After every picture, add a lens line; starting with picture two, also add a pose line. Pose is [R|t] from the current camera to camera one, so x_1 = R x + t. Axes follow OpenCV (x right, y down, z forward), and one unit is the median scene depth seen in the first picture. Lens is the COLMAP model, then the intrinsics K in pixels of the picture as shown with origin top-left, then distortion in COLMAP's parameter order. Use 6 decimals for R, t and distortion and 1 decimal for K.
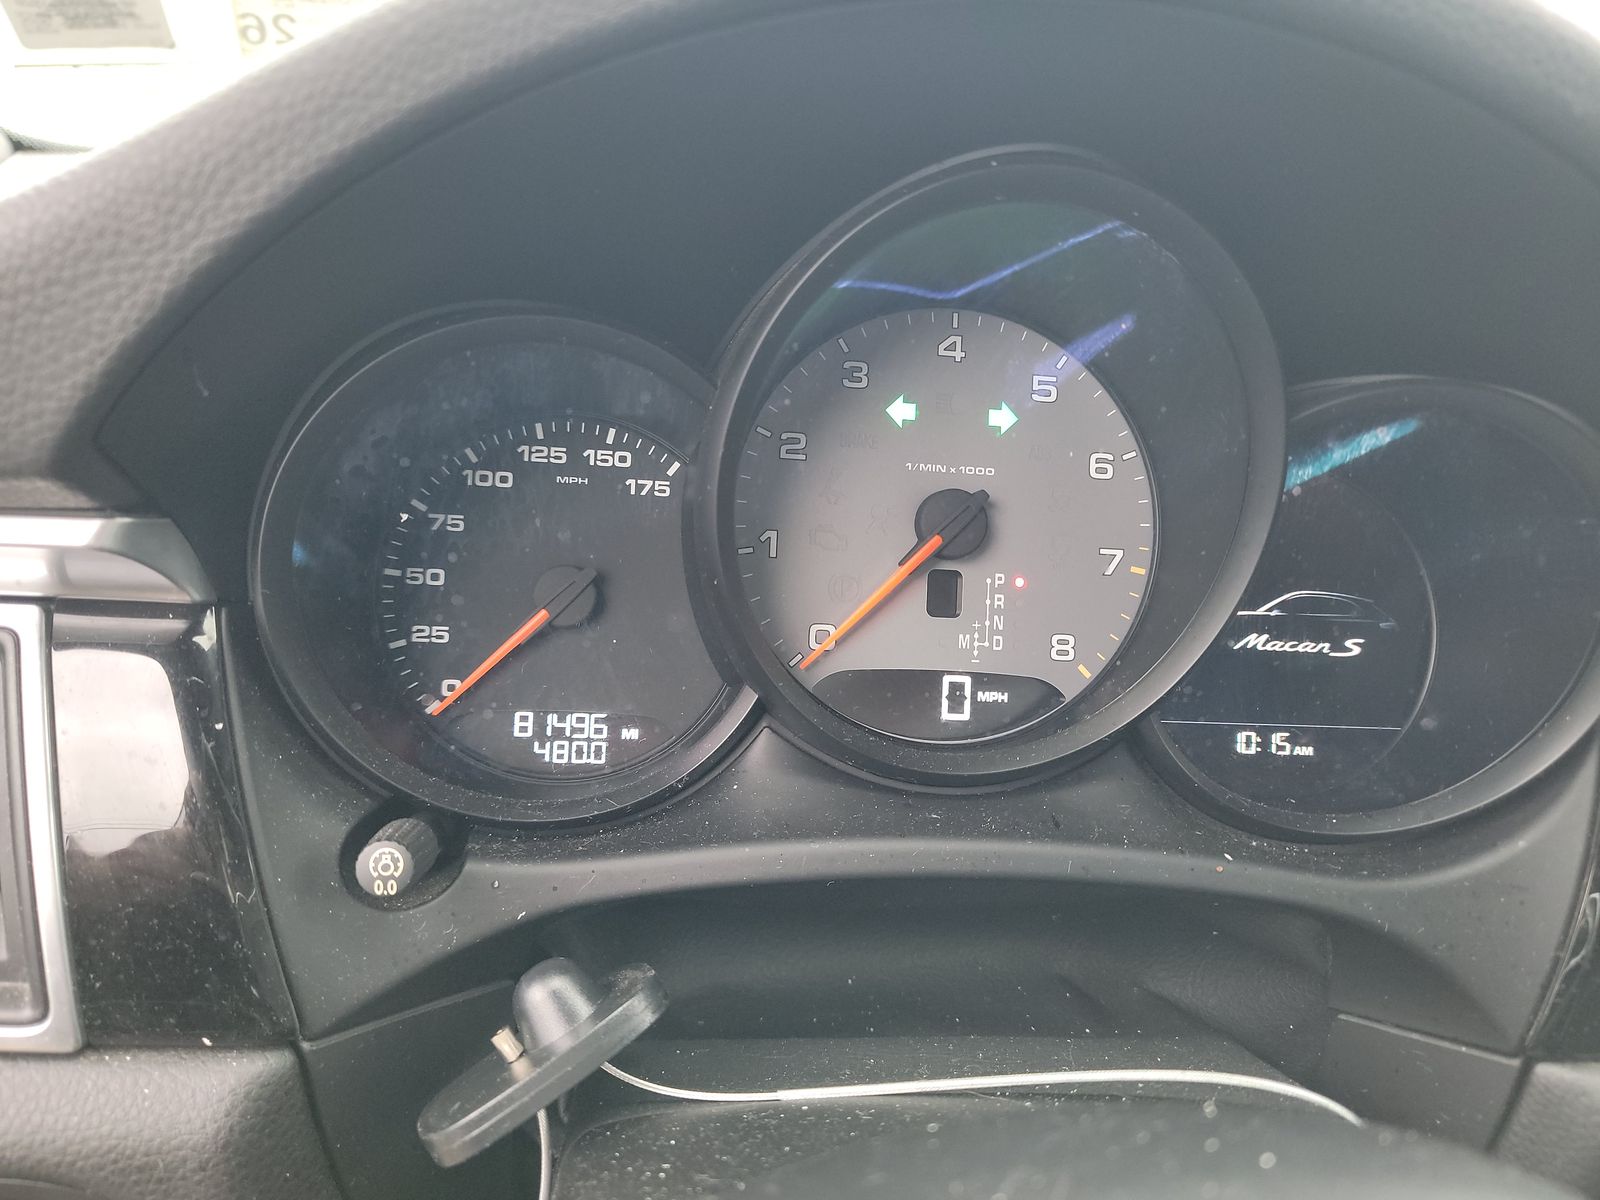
lens RADIAL K [[1109.3, 0, 802.2], [0, 1109.3, 555.8], [0, 0, 1]] dist [0.074292, -0.079307]
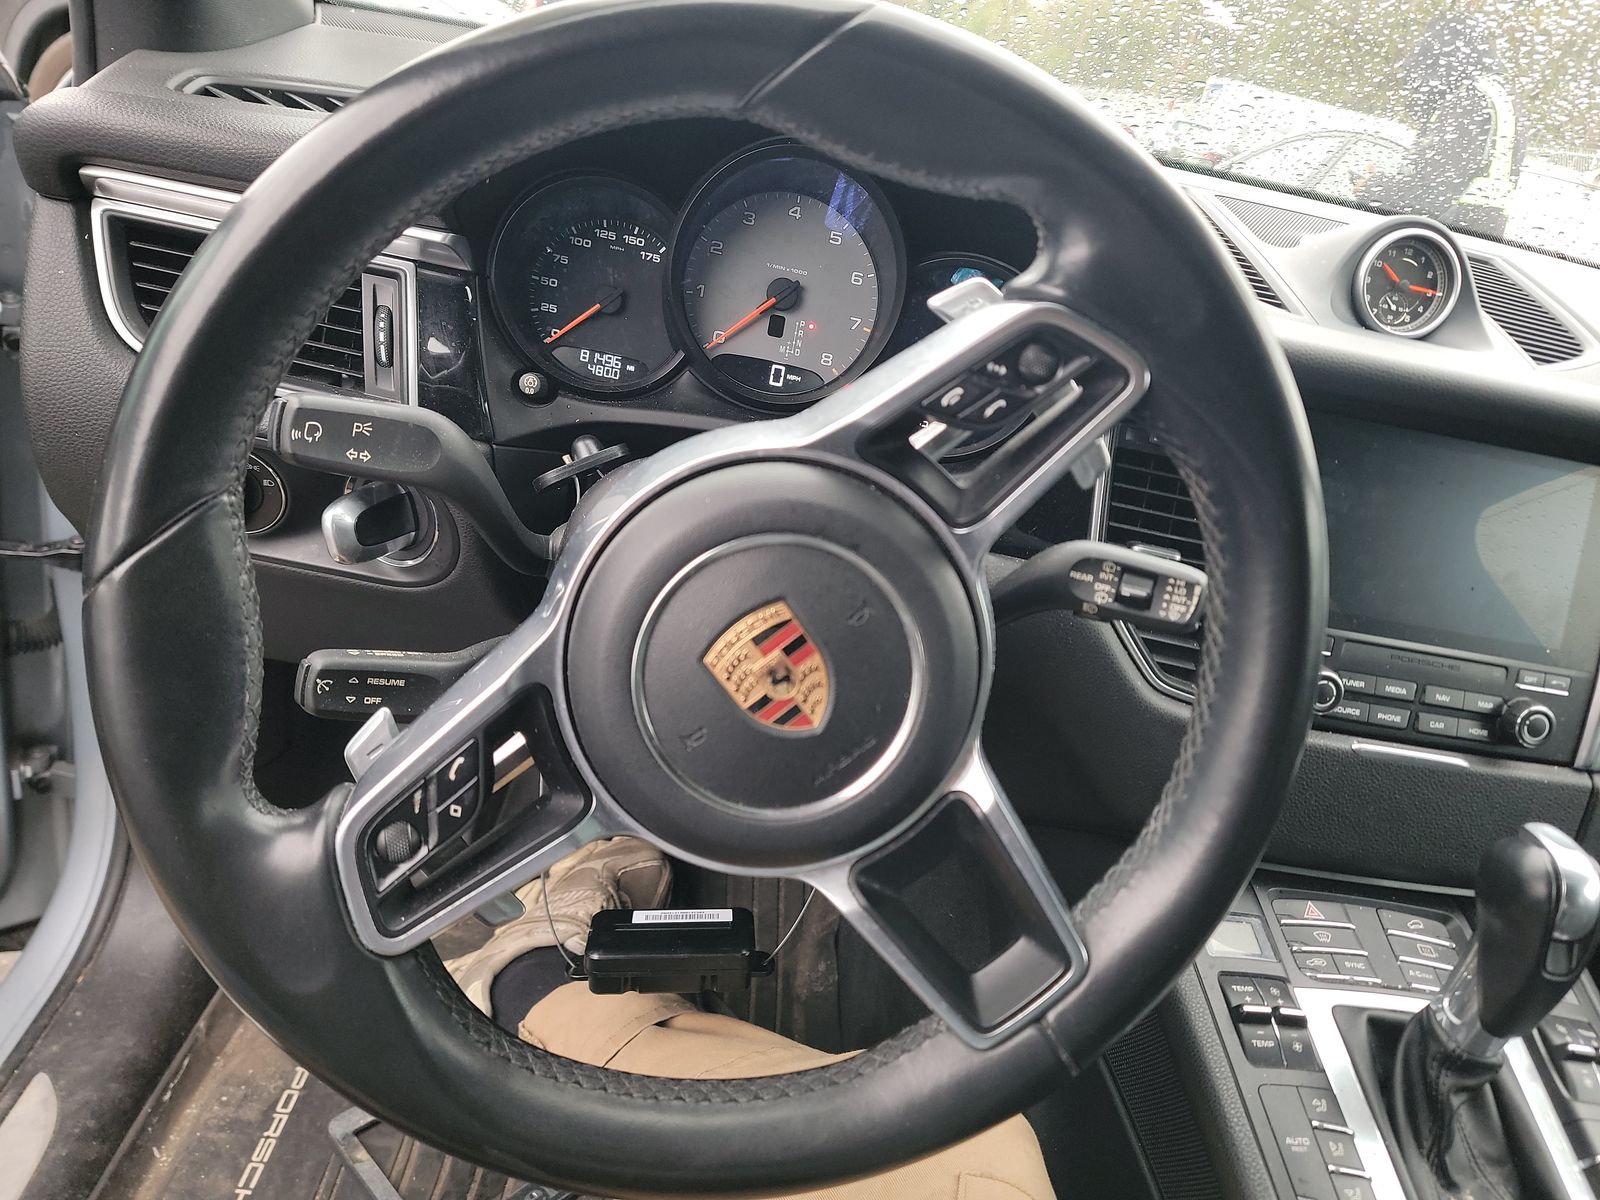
lens RADIAL K [[1109.2, 0, 822.3], [0, 1109.2, 570.1], [0, 0, 1]] dist [0.084188, -0.078595]
pose [[0.988257, 0.151369, -0.020878, 0.350753], [-0.145915, 0.975420, 0.165123, 0.133387], [0.045359, -0.160138, 0.986052, -1.322018]]
